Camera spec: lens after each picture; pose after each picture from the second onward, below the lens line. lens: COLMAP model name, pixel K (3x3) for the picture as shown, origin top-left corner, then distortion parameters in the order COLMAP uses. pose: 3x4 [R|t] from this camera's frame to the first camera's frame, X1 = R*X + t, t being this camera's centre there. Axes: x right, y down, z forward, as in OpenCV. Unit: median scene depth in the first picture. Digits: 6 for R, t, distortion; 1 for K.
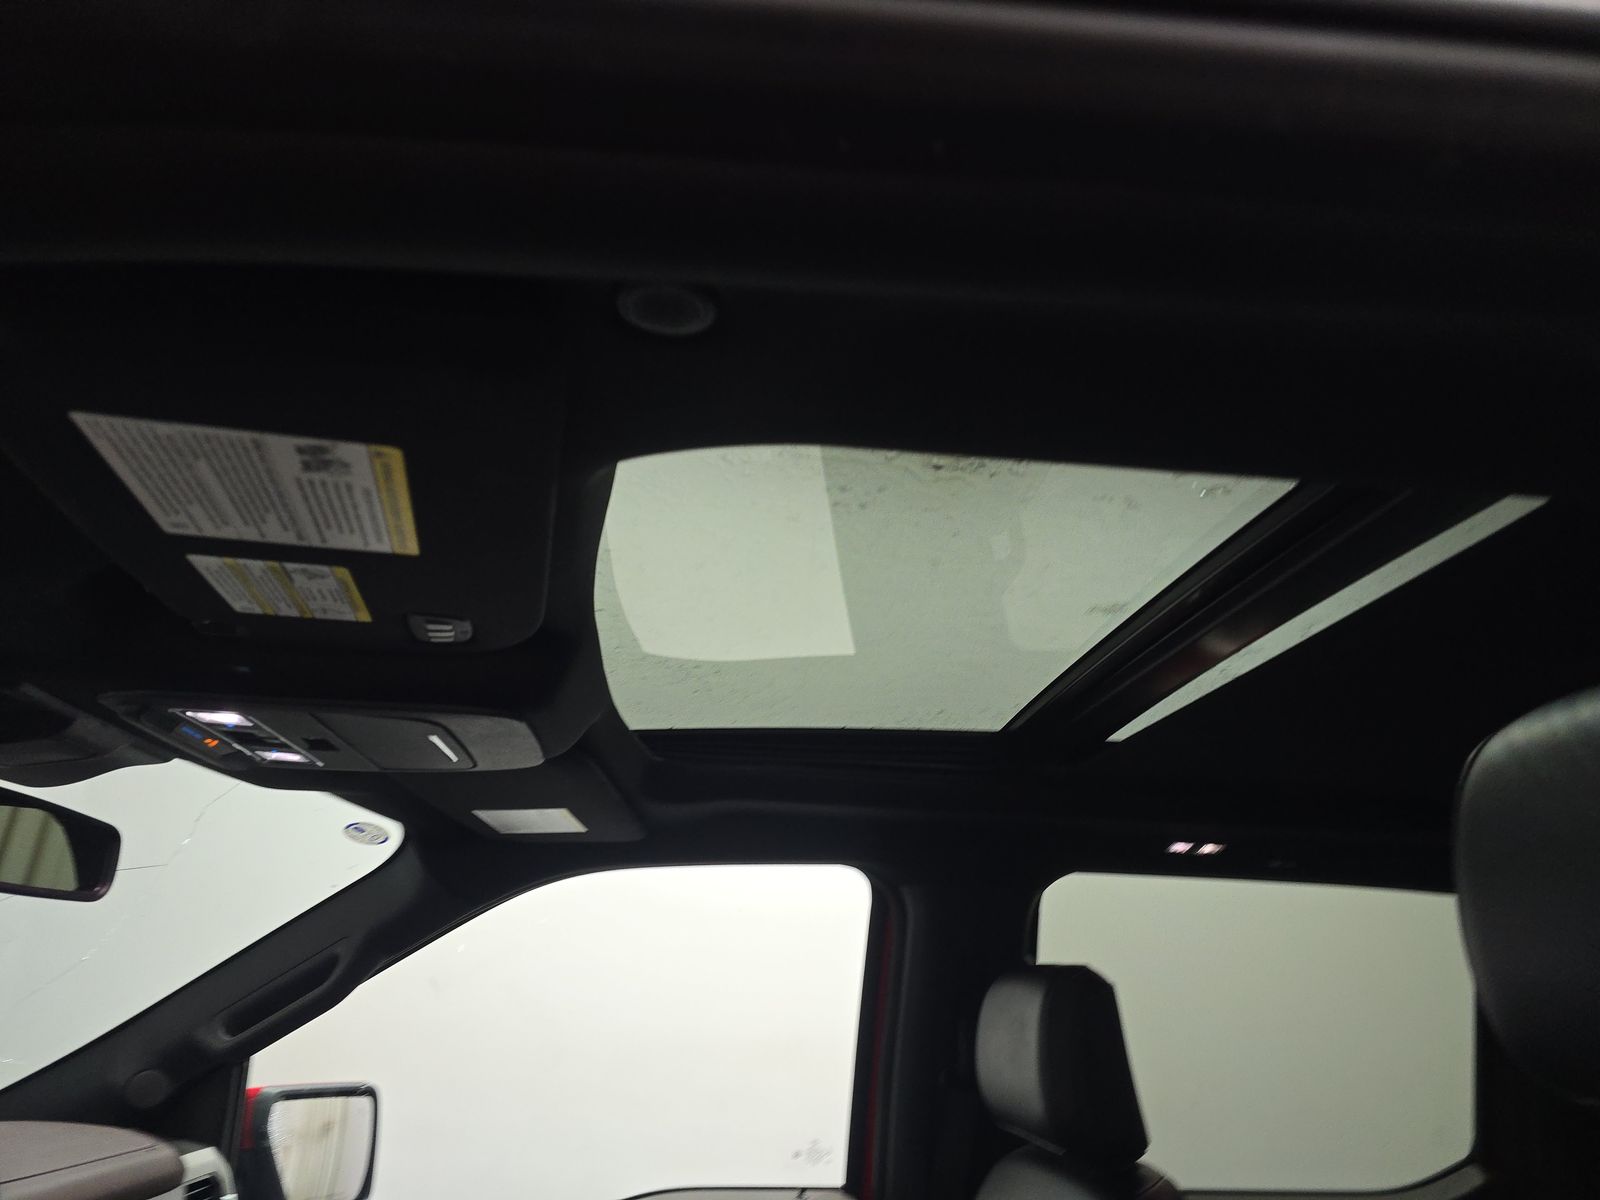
lens RADIAL K [[1065.8, 0, 799.5], [0, 1065.8, 624.6], [0, 0, 1]] dist [0.000905, -0.000033]
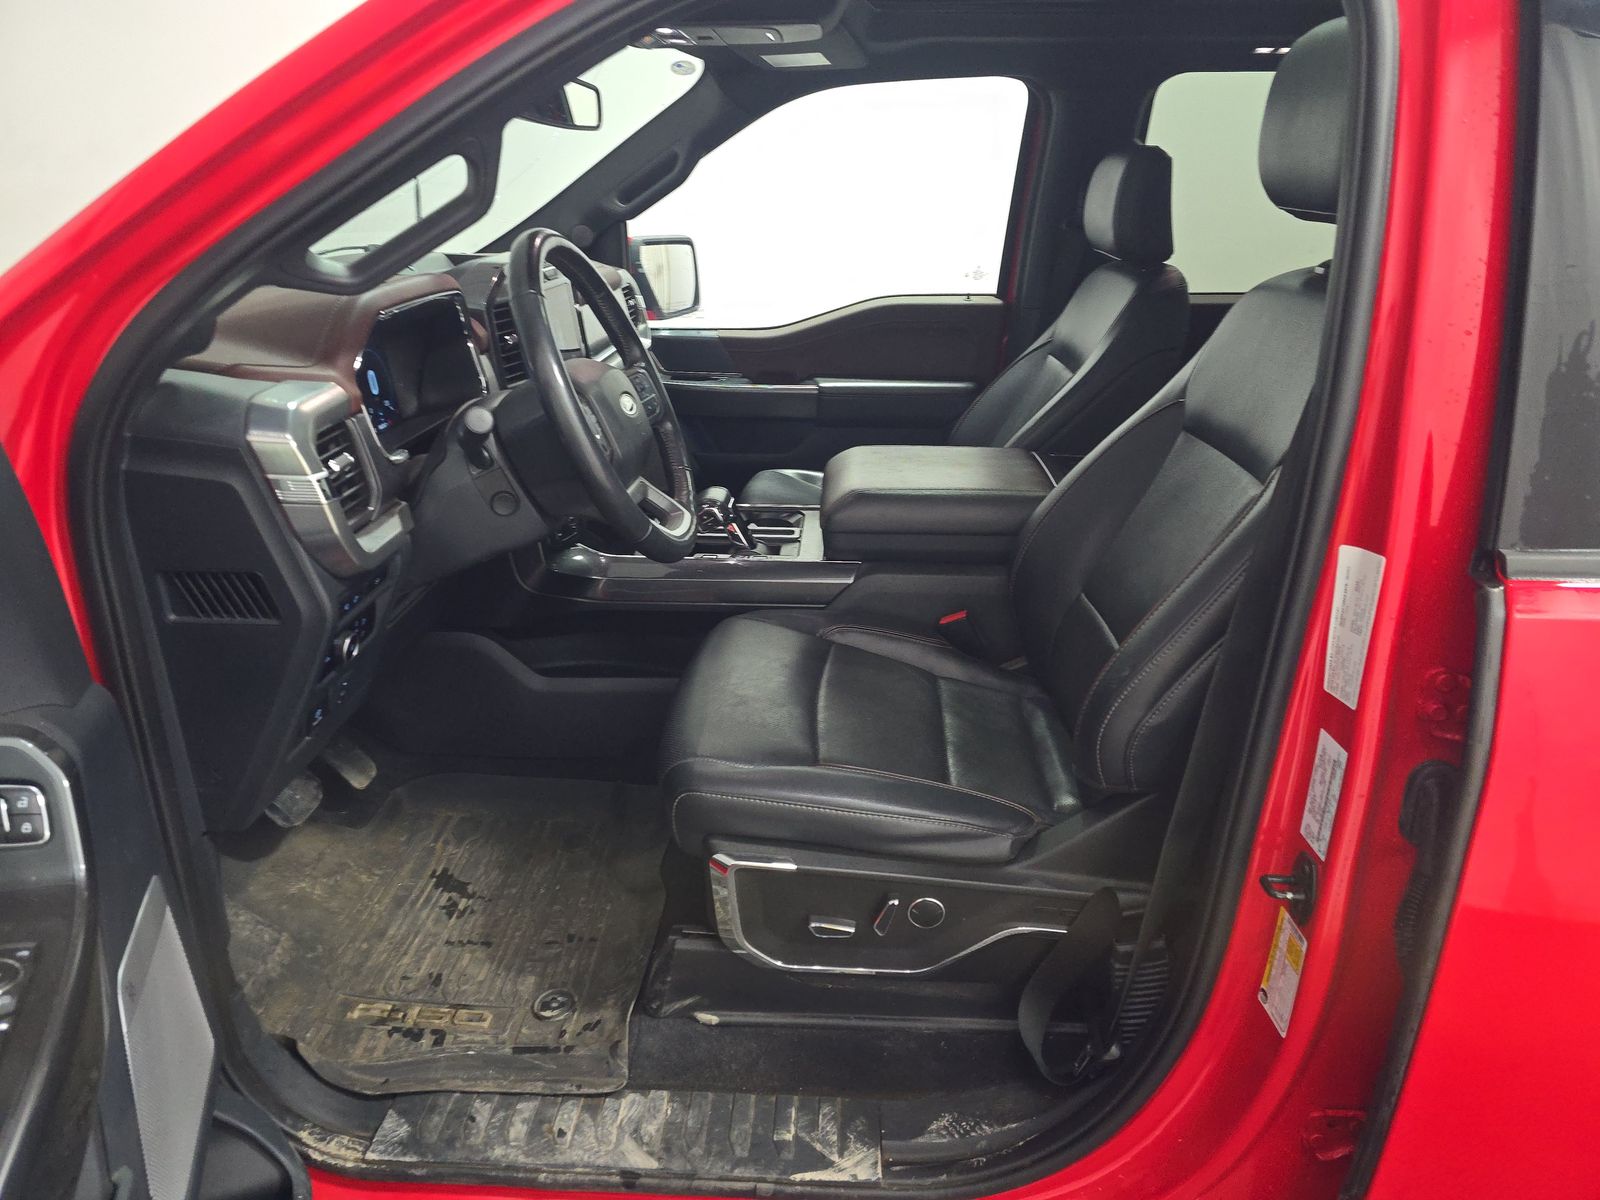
lens RADIAL K [[1065.8, 0, 799.5], [0, 1065.8, 624.6], [0, 0, 1]] dist [0.000905, -0.000033]
pose [[0.986814, 0.042125, -0.156278, 0.024274], [0.073684, 0.742759, 0.665492, -0.200502], [0.144111, -0.668232, 0.729861, -0.573574]]
